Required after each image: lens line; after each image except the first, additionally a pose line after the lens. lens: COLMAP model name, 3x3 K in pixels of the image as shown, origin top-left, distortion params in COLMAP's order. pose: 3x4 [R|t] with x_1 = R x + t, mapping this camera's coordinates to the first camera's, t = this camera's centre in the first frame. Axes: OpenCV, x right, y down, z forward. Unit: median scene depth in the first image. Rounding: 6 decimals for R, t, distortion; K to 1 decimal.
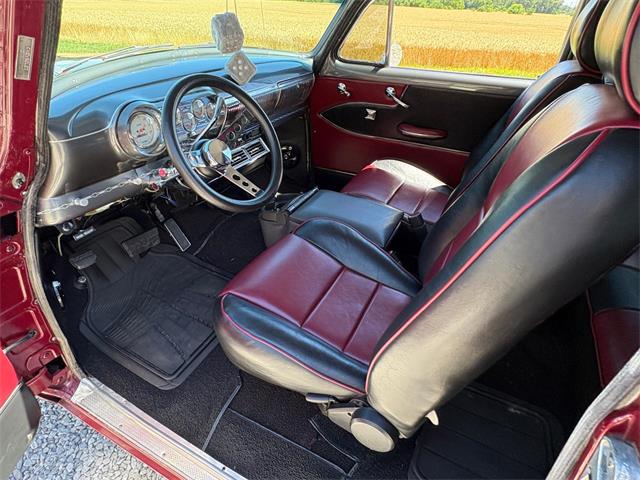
lens RADIAL K [[345.3, 0, 319.7], [0, 345.3, 238.9], [0, 0, 1]] dist [-0.001041, 0.000628]
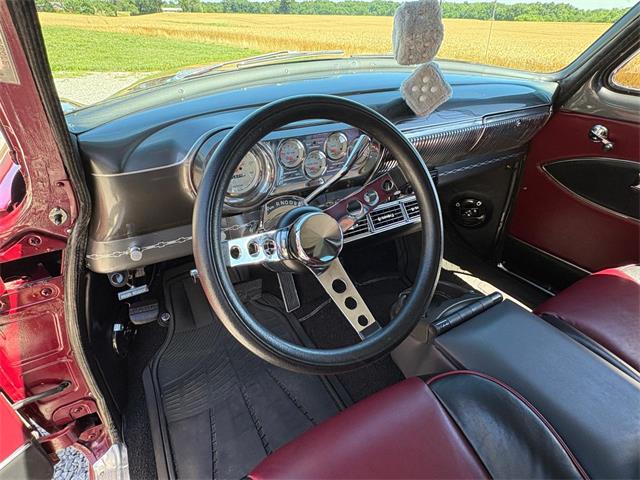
lens RADIAL K [[345.7, 0, 312.1], [0, 345.7, 238.8], [0, 0, 1]] dist [-0.001297, -0.001151]
pose [[0.840313, 0.270113, -0.470014, -0.034958], [-0.291931, 0.956044, 0.027502, -0.197028], [0.456783, 0.114101, 0.882230, 0.391204]]
